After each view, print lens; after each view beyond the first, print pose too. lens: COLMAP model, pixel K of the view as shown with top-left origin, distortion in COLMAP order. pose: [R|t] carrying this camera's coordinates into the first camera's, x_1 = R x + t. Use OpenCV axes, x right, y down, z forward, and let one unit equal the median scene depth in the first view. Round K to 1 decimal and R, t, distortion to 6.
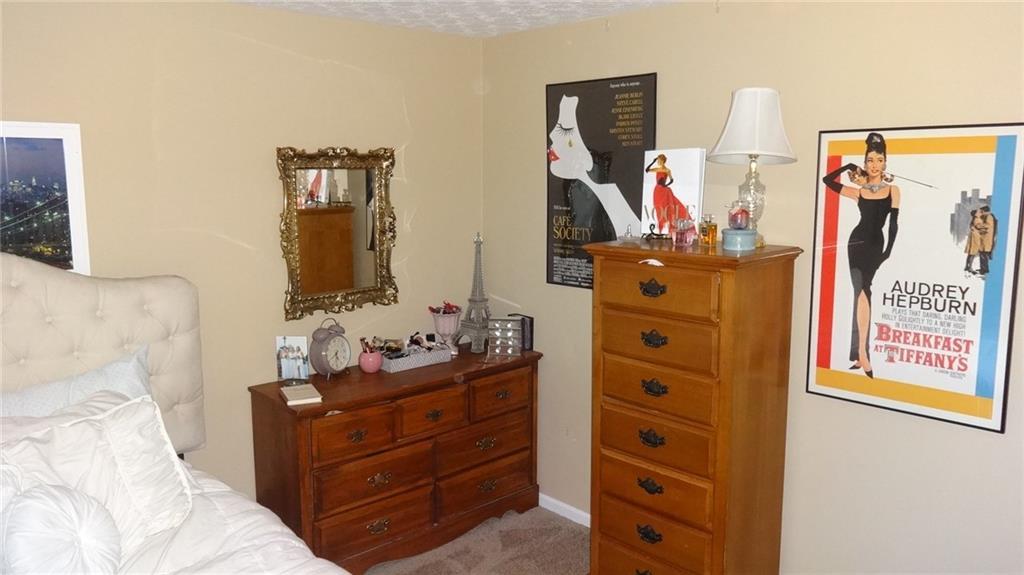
lens RADIAL K [[775.2, 0, 510.1], [0, 775.2, 285.8], [0, 0, 1]] dist [0.007607, 0.004797]
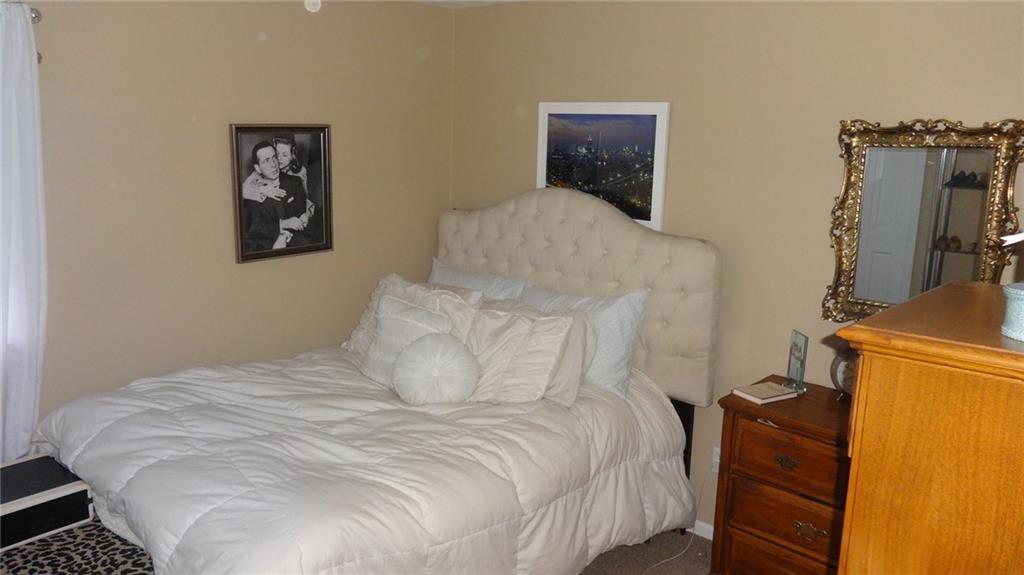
lens RADIAL K [[775.2, 0, 510.0], [0, 775.2, 287.1], [0, 0, 1]] dist [0.007607, 0.004797]
pose [[0.071572, 0.208403, -0.975421, 0.652762], [-0.167759, 0.966513, 0.194190, -0.122383], [0.983227, 0.149737, 0.104137, 0.670593]]
